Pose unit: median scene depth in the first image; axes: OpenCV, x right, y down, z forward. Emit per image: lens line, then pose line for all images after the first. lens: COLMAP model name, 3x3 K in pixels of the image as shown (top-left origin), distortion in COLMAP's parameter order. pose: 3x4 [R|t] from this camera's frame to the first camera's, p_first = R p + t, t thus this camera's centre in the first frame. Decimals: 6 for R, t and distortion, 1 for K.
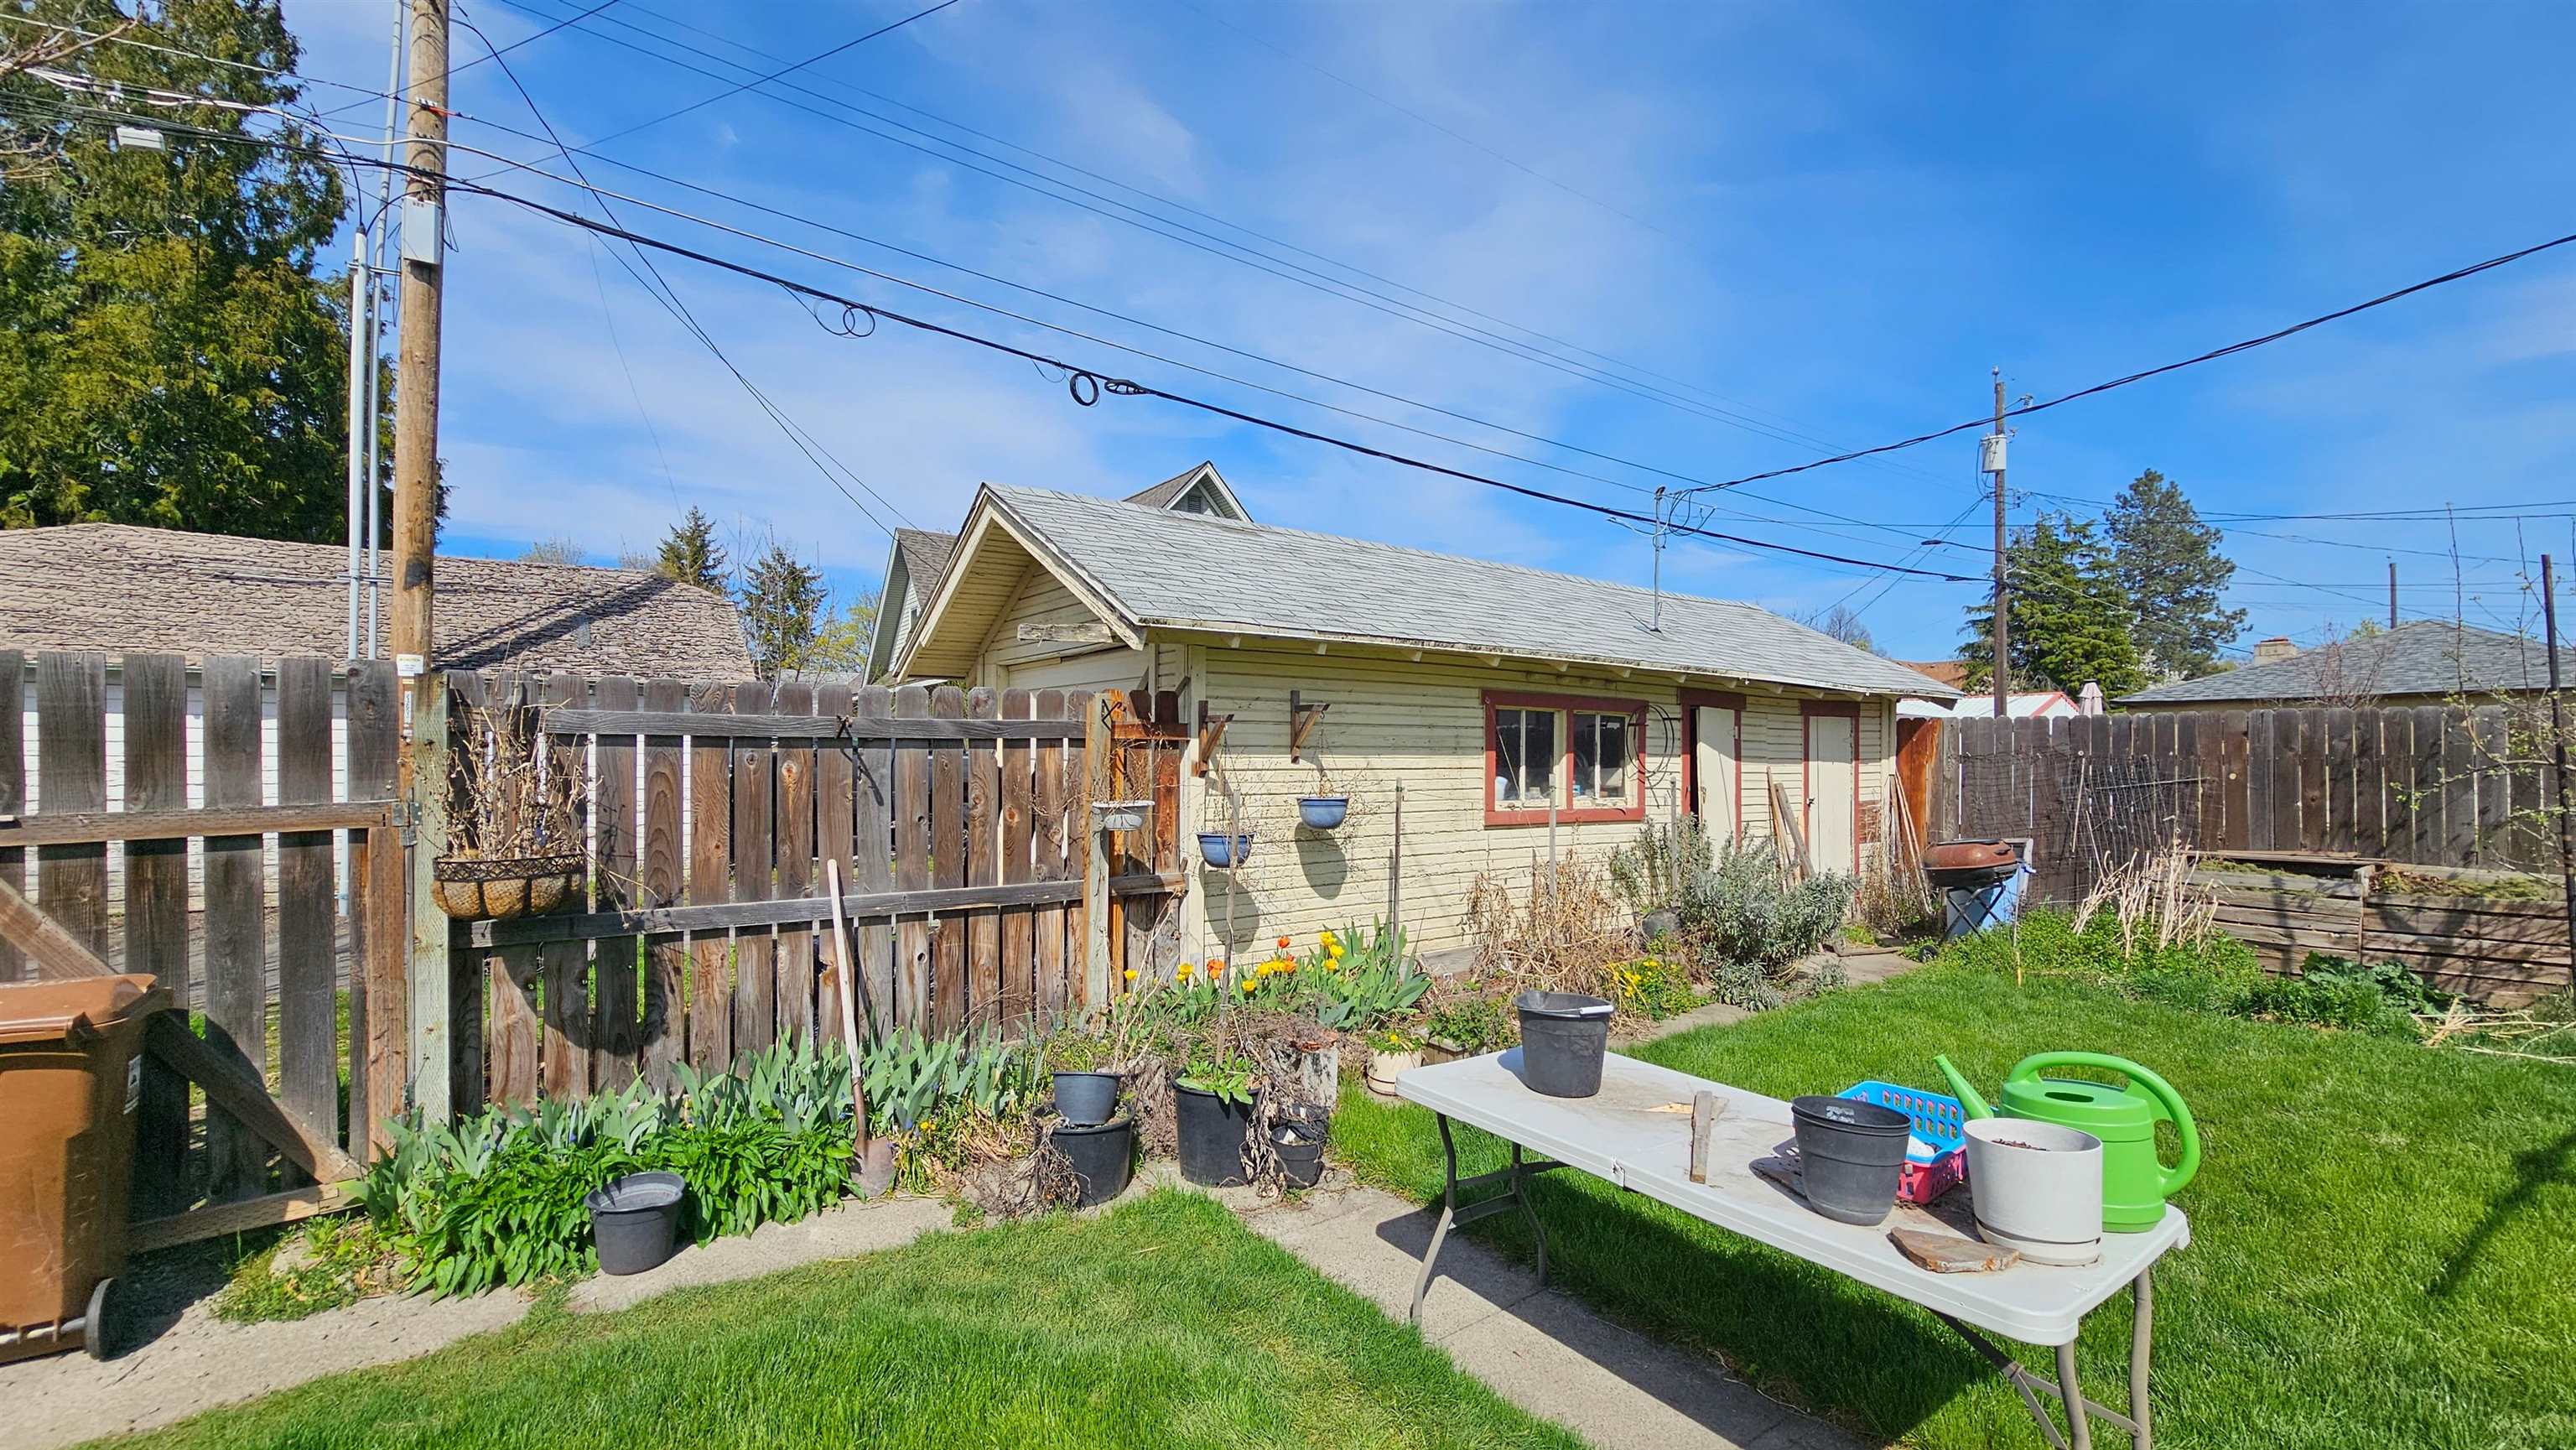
lens RADIAL K [[1043.1, 0, 1308.9], [0, 1043.1, 730.9], [0, 0, 1]] dist [-0.000450, 0.000502]
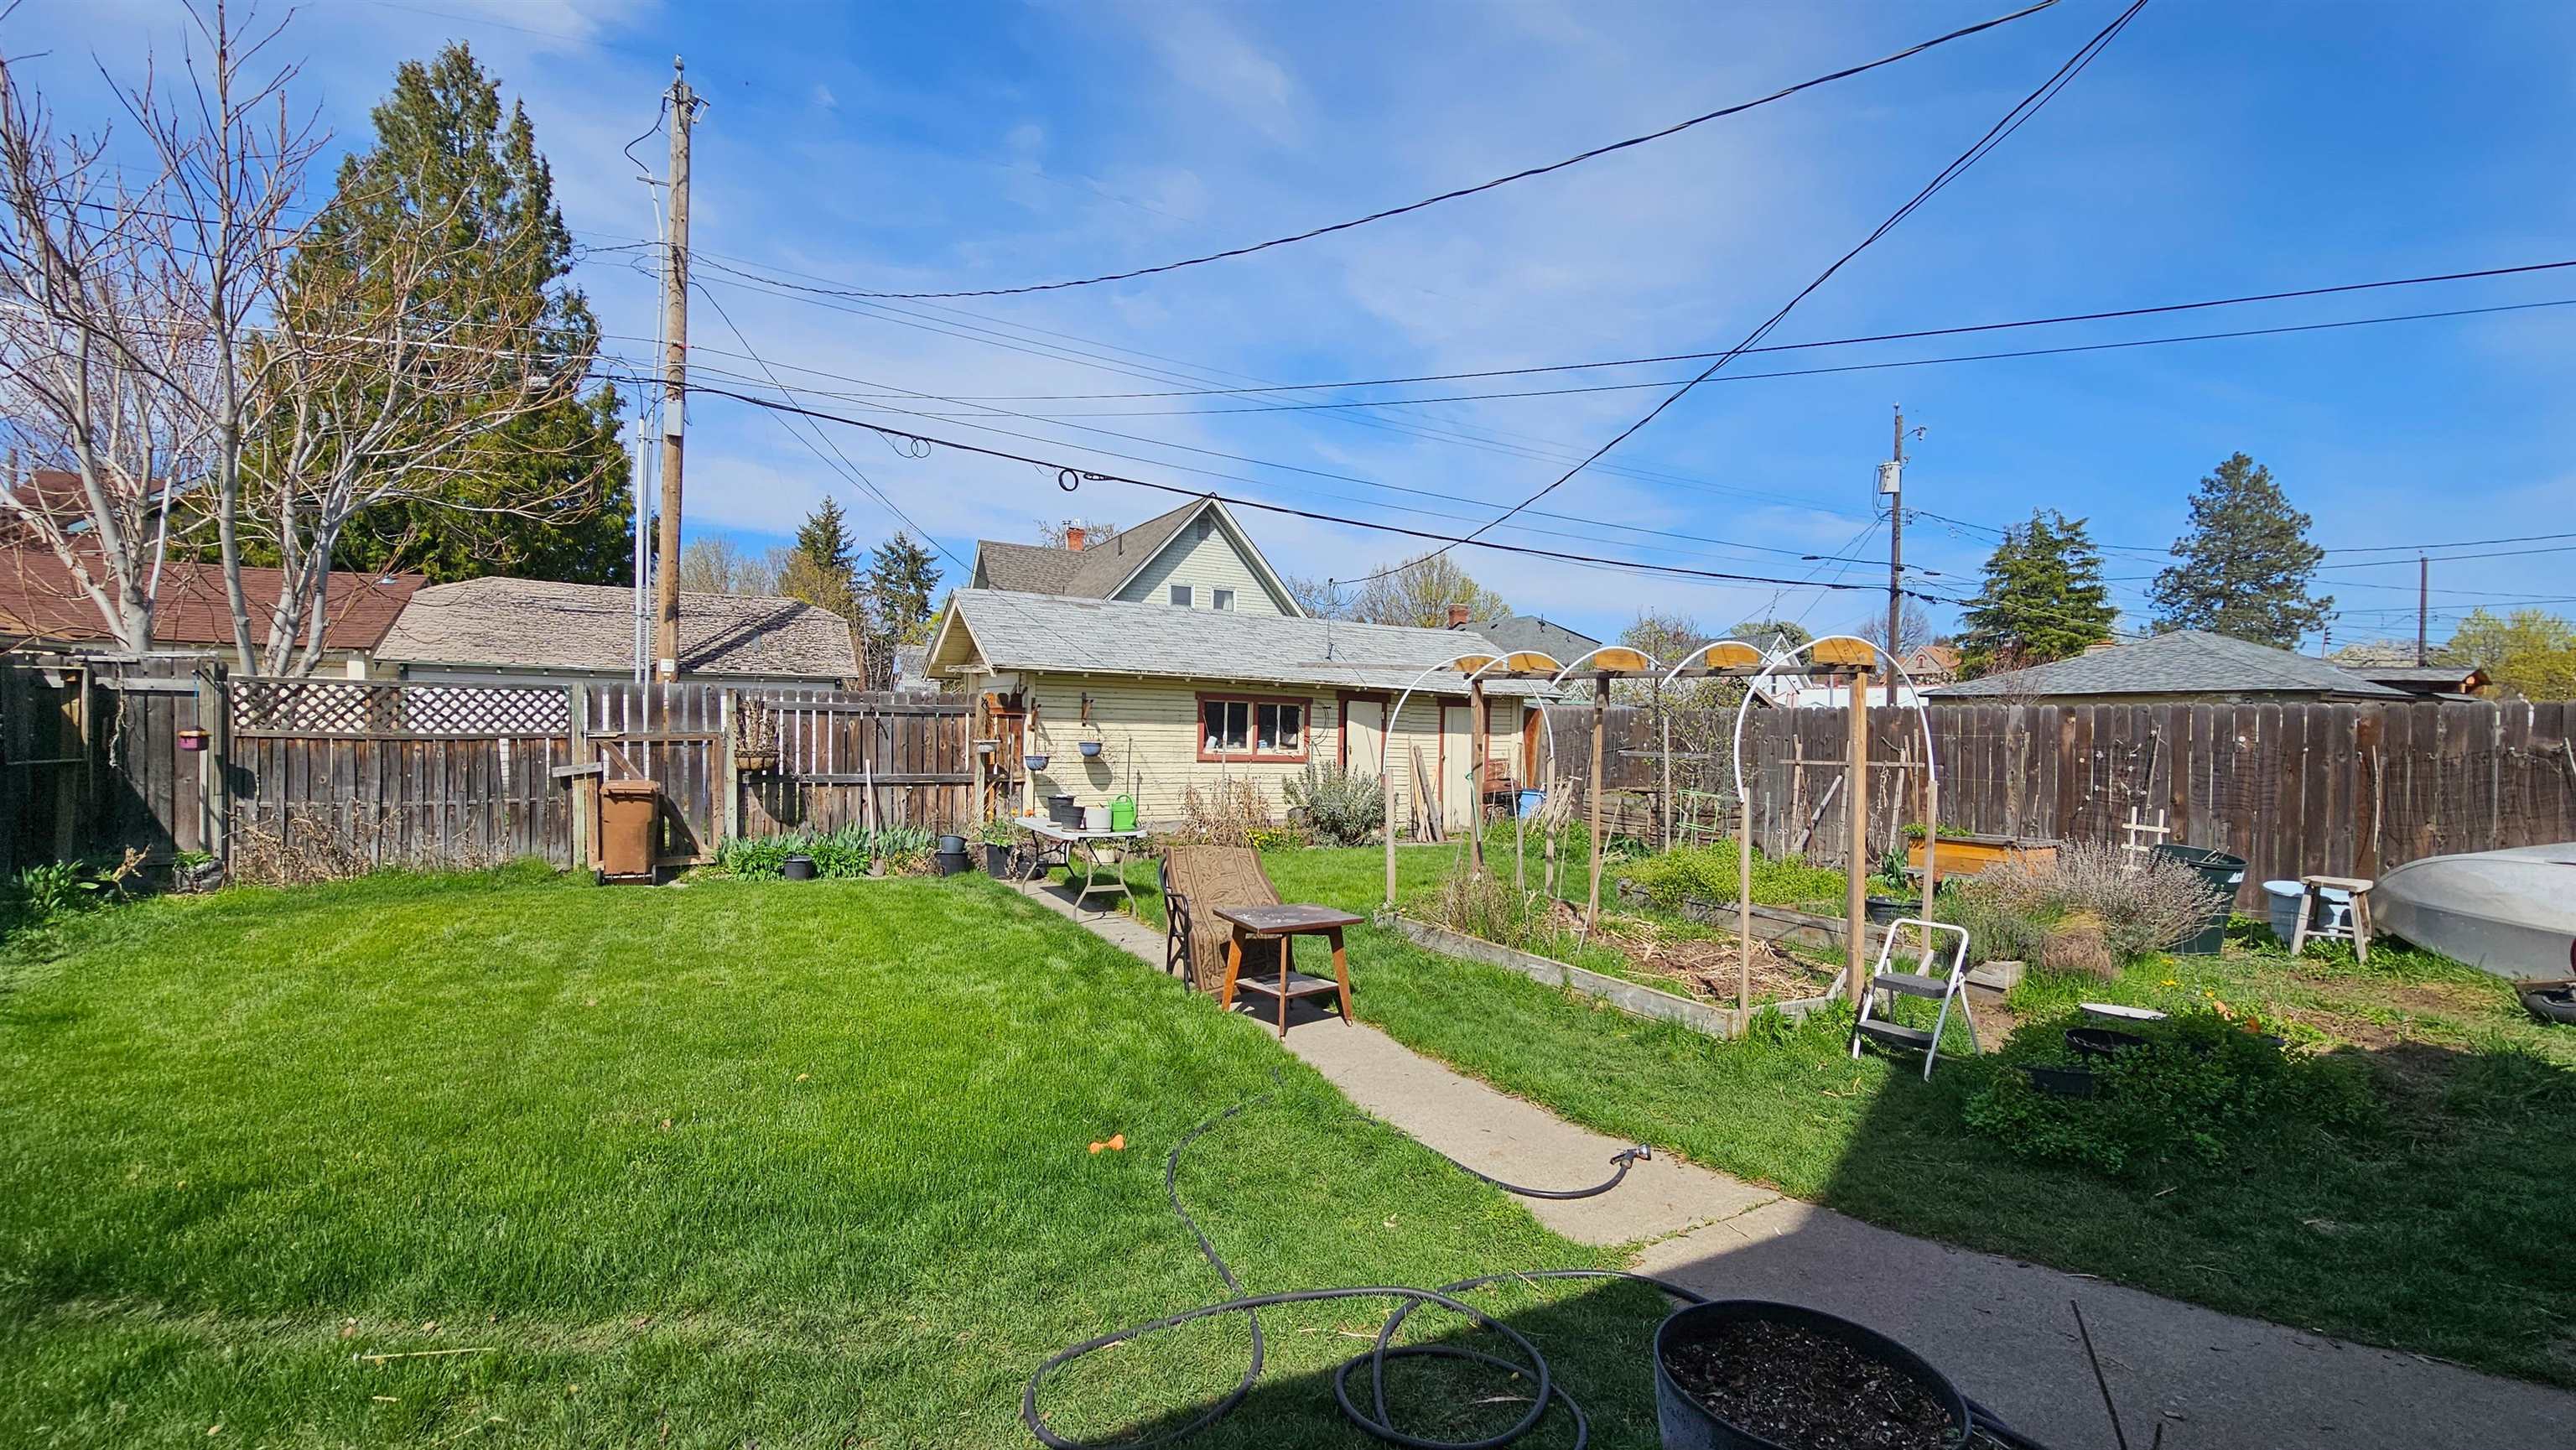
lens RADIAL K [[1043.1, 0, 1308.9], [0, 1043.1, 730.9], [0, 0, 1]] dist [-0.000450, 0.000502]
pose [[0.994830, 0.017638, -0.100006, 0.542557], [-0.015173, 0.999563, 0.025355, -0.017731], [0.100410, -0.023706, 0.994664, -0.890276]]
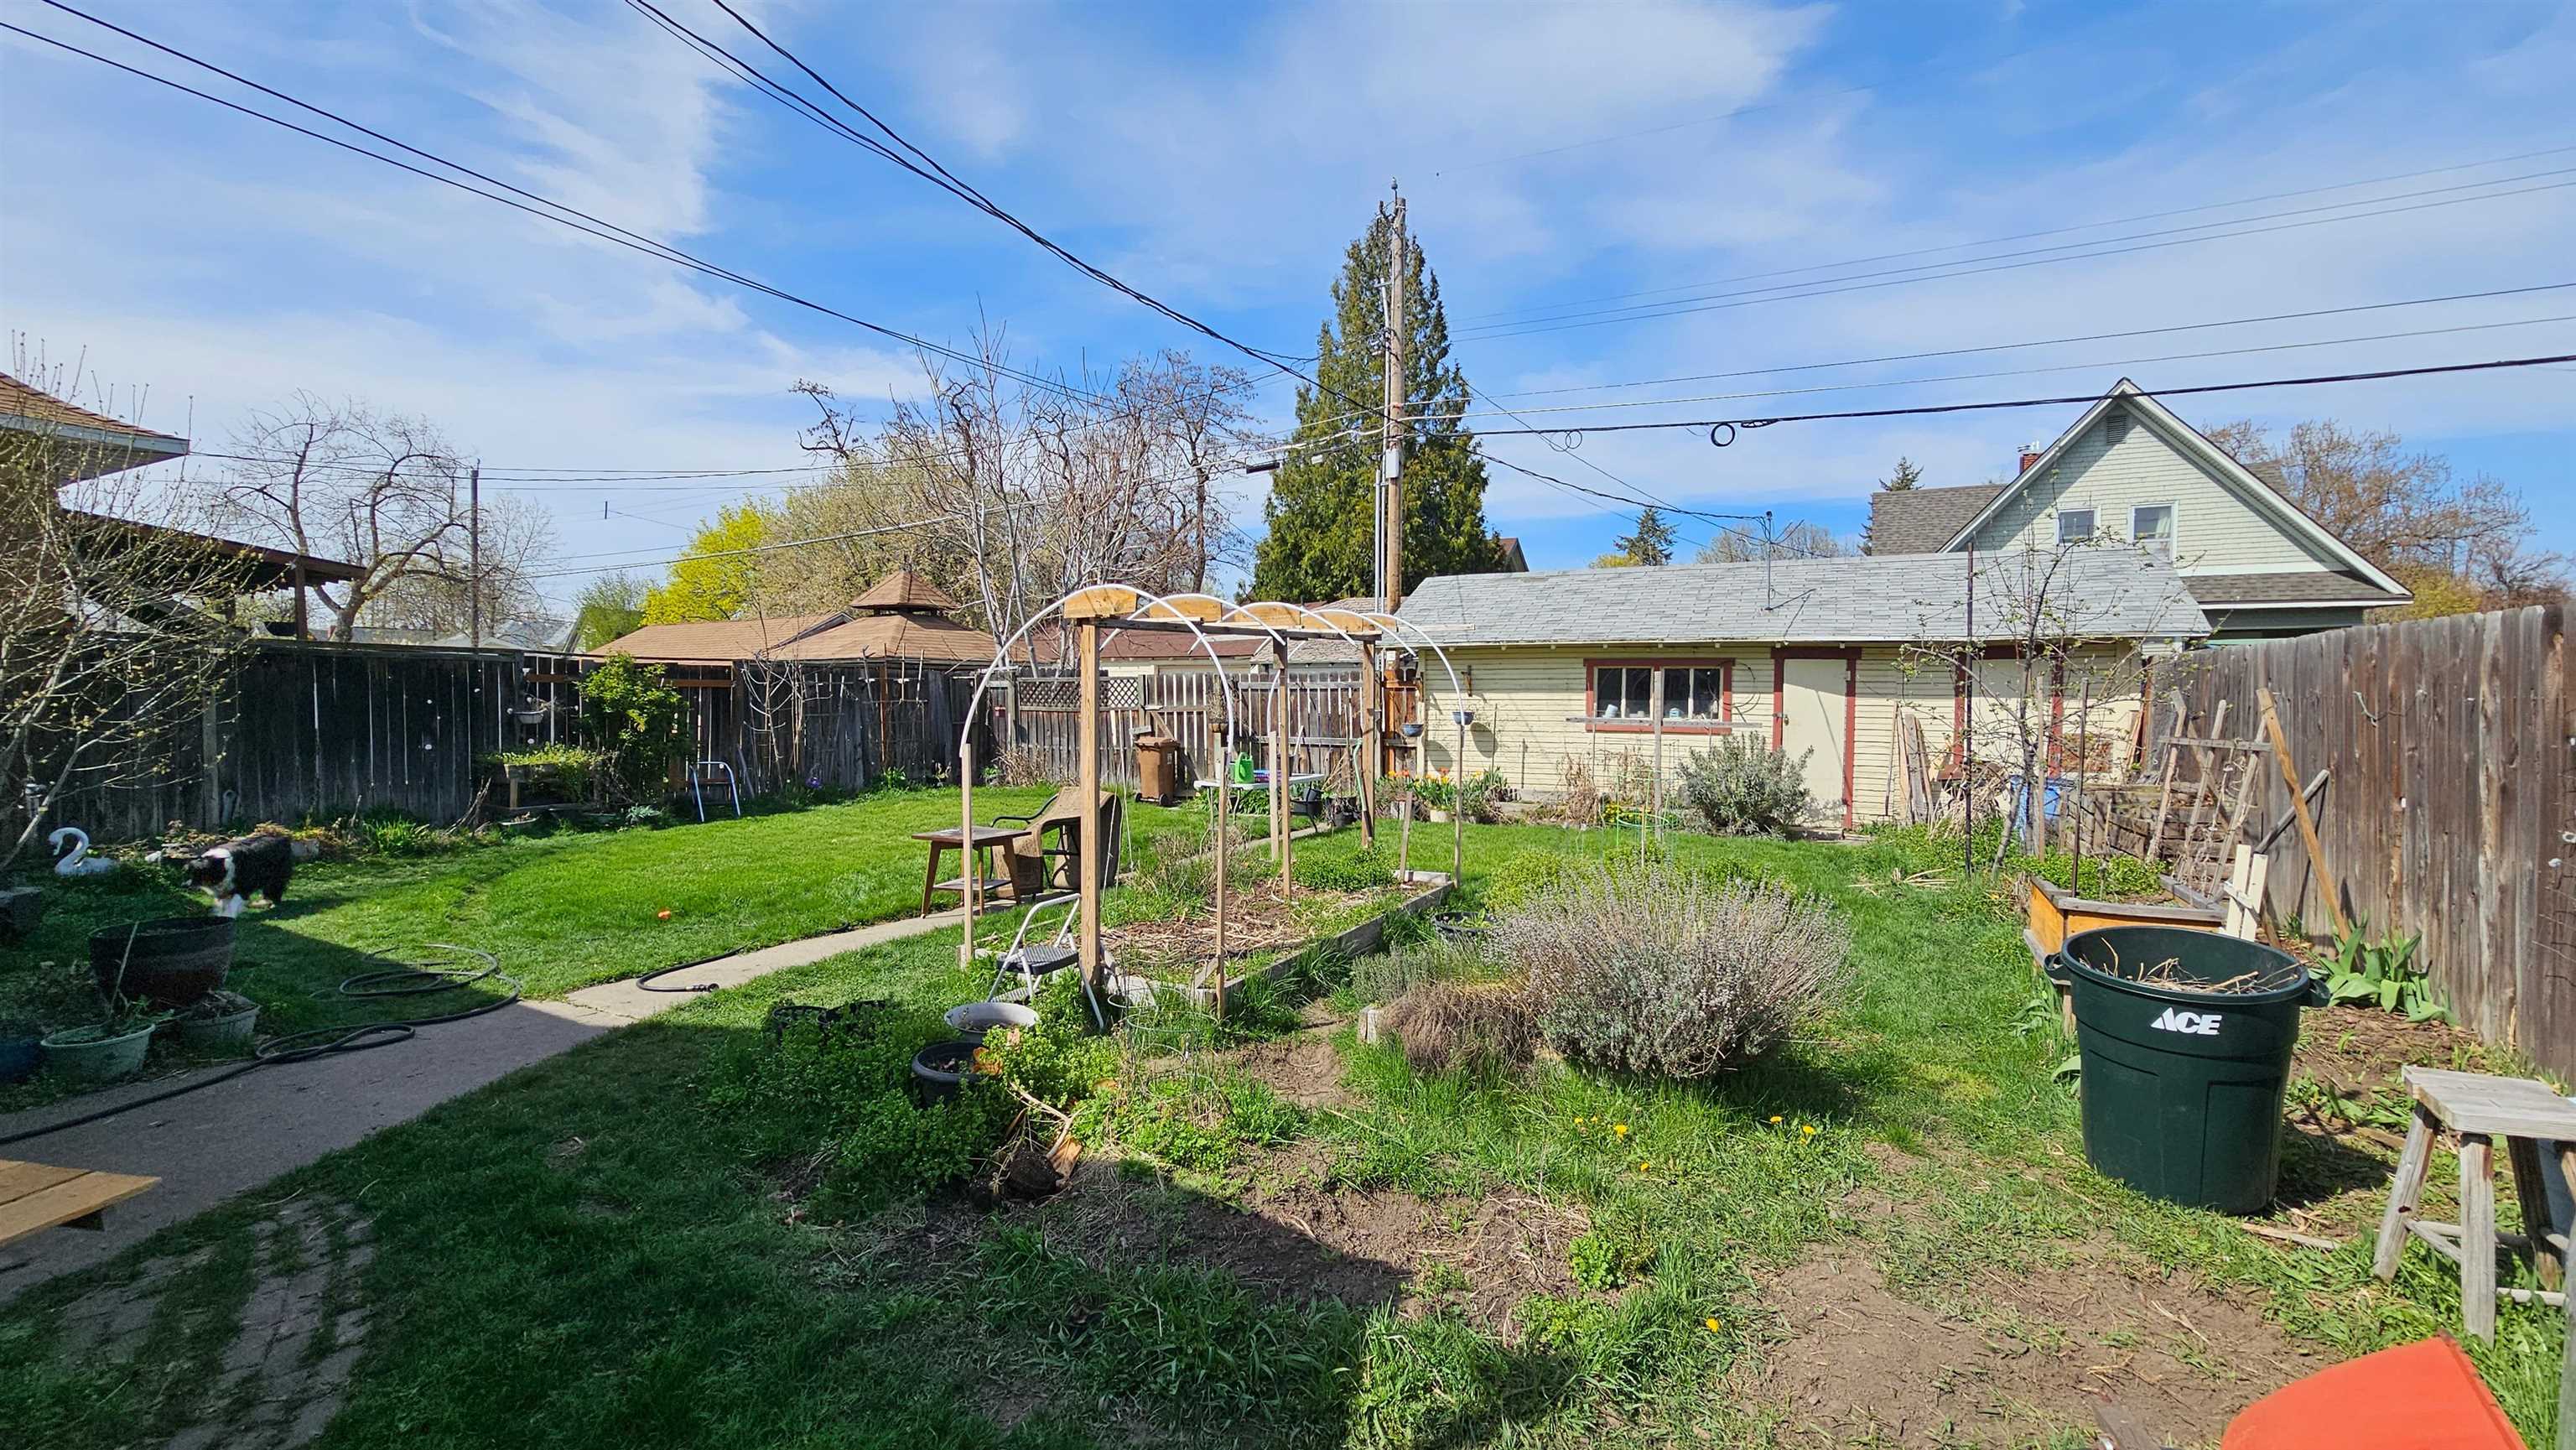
lens RADIAL K [[1084.2, 0, 1288.0], [0, 1084.2, 725.0], [0, 0, 1]] dist [0.000593, 0.000315]
pose [[0.435115, 0.019878, -0.900156, 1.604392], [0.019713, 0.999306, 0.031596, 0.007549], [0.900159, -0.031492, 0.434421, -0.322354]]
